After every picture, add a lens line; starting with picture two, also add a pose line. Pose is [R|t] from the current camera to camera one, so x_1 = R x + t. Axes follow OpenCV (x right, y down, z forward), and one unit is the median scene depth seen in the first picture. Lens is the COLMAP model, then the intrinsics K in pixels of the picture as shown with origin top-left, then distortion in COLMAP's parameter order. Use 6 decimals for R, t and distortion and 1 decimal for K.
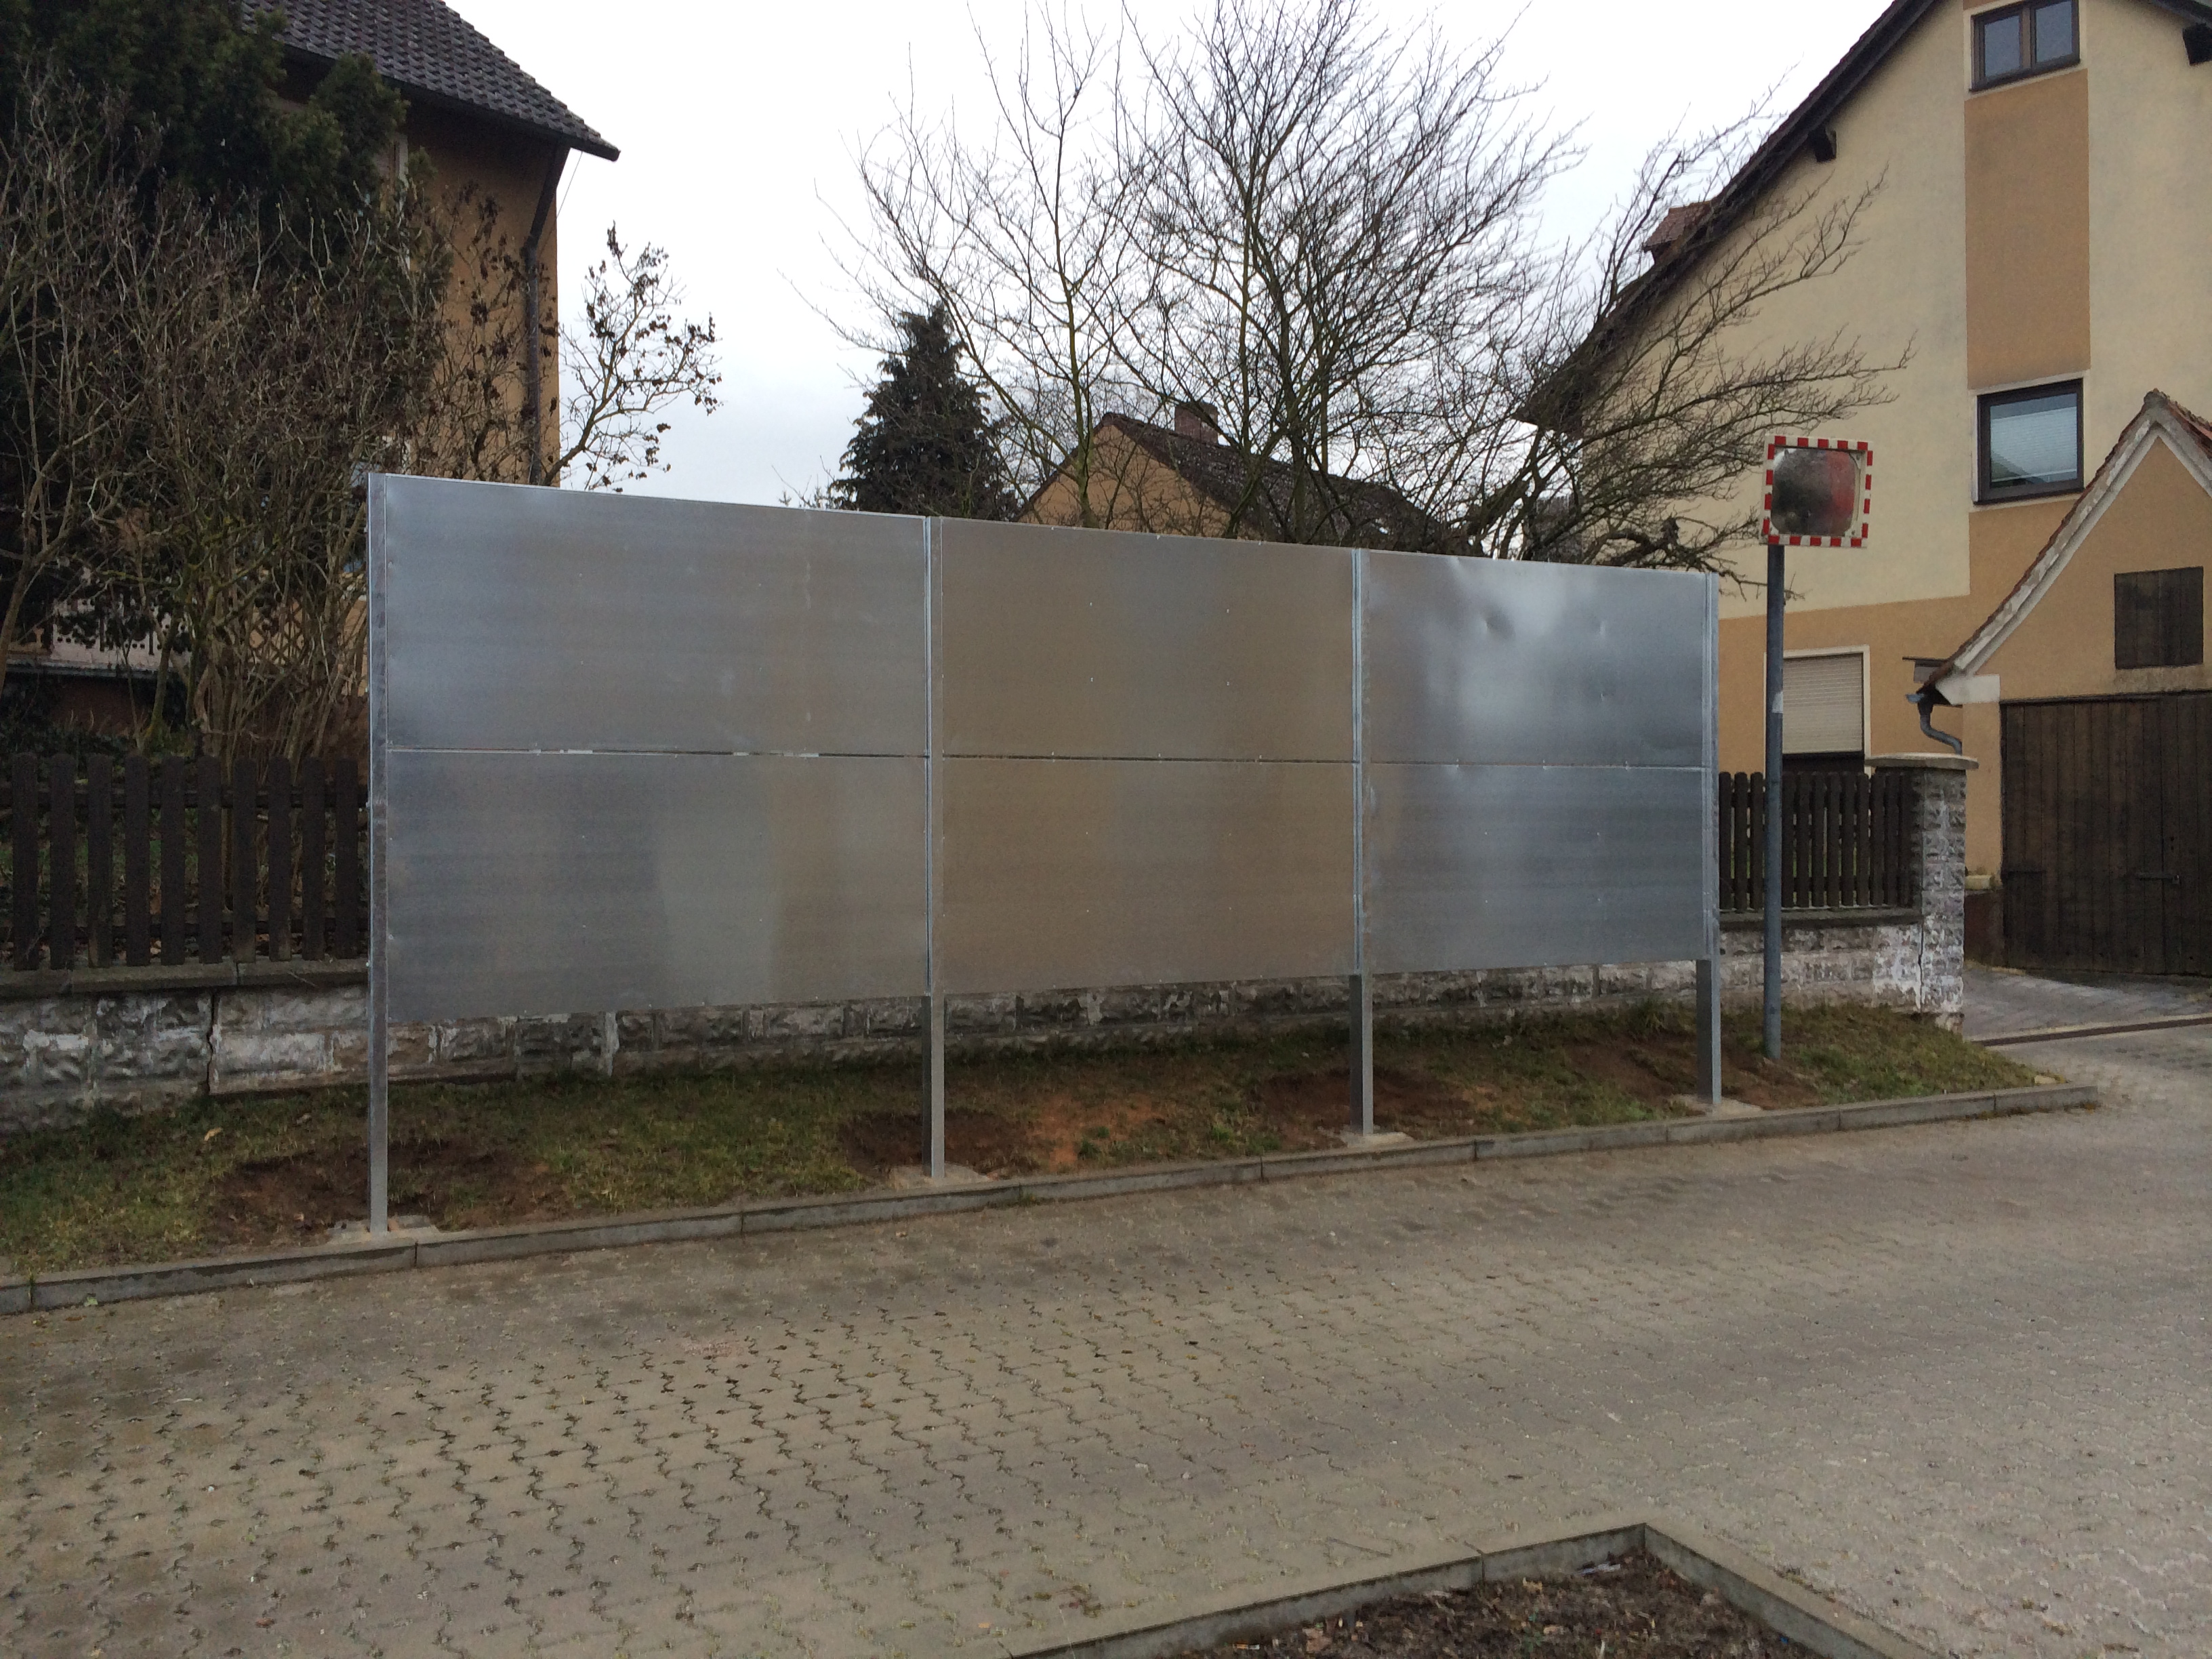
lens RADIAL K [[1873.2, 0, 1106.0], [0, 1873.2, 829.5], [0, 0, 1]] dist [0.092346, -0.123095]
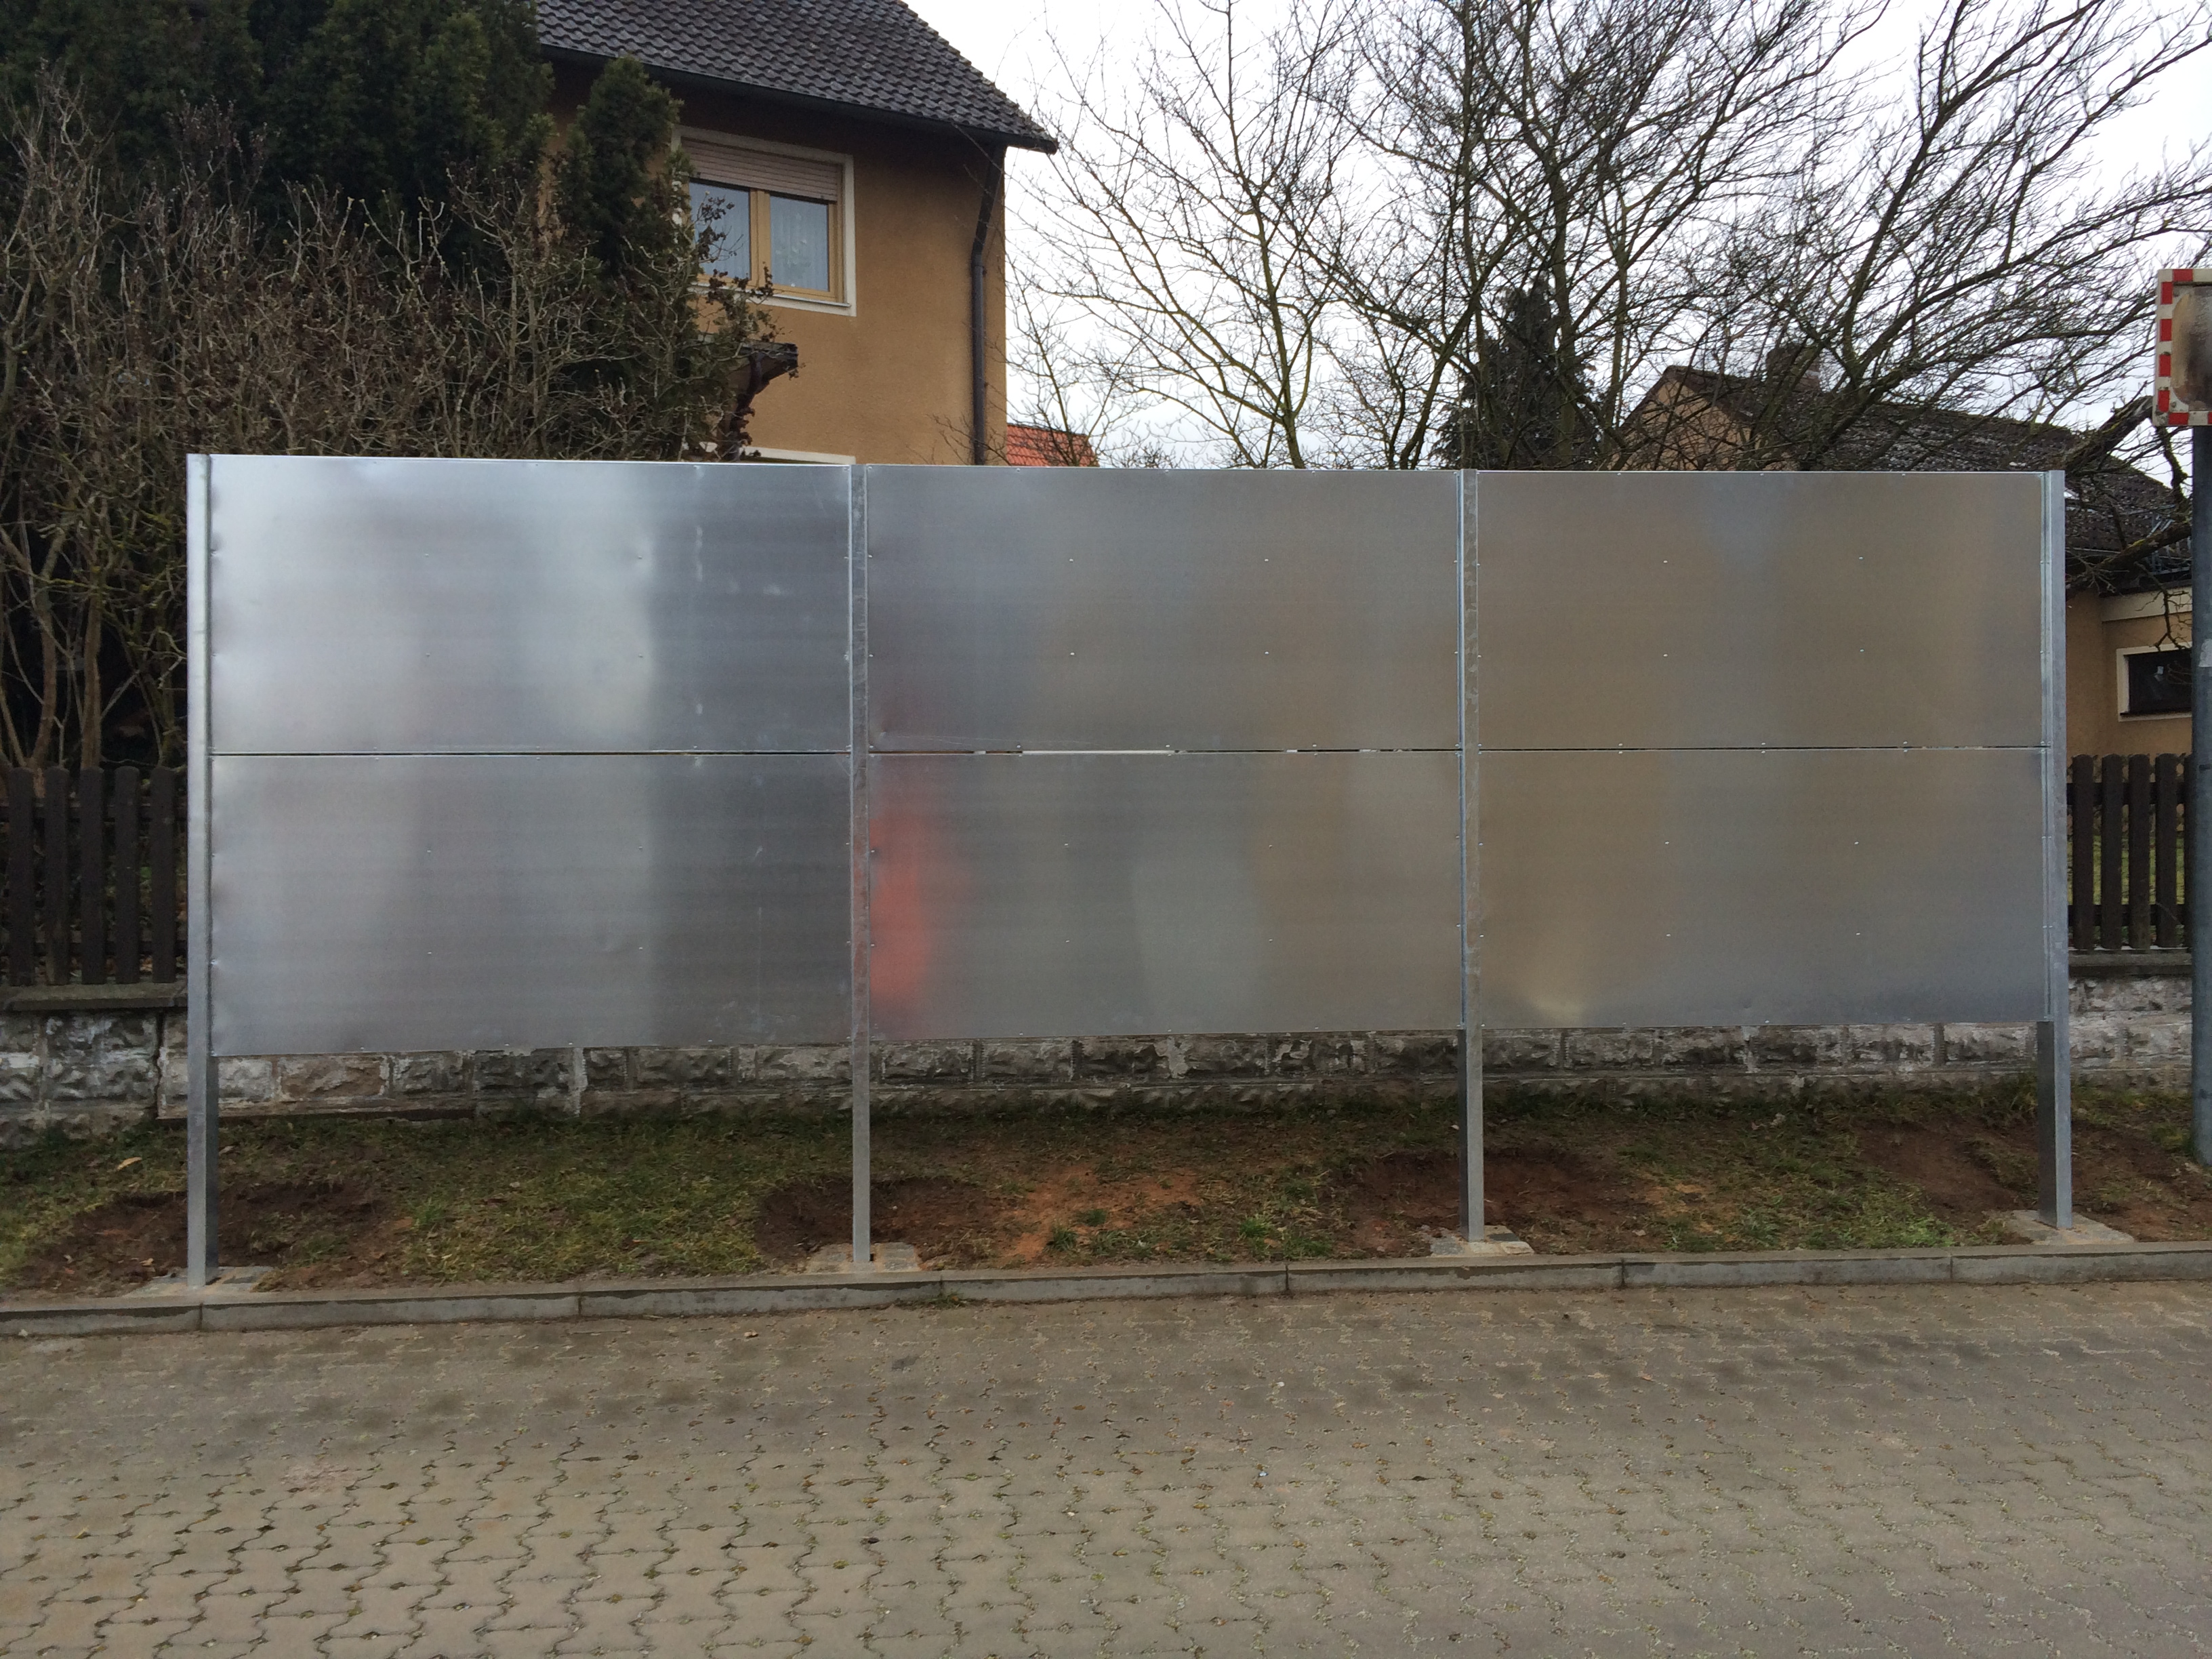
lens RADIAL K [[1873.2, 0, 1106.0], [0, 1873.2, 829.5], [0, 0, 1]] dist [0.092346, -0.123095]
pose [[0.931377, -0.004851, -0.364024, 0.298977], [0.004090, 0.999988, -0.002862, -0.002388], [0.364033, 0.001177, 0.931385, 0.254893]]
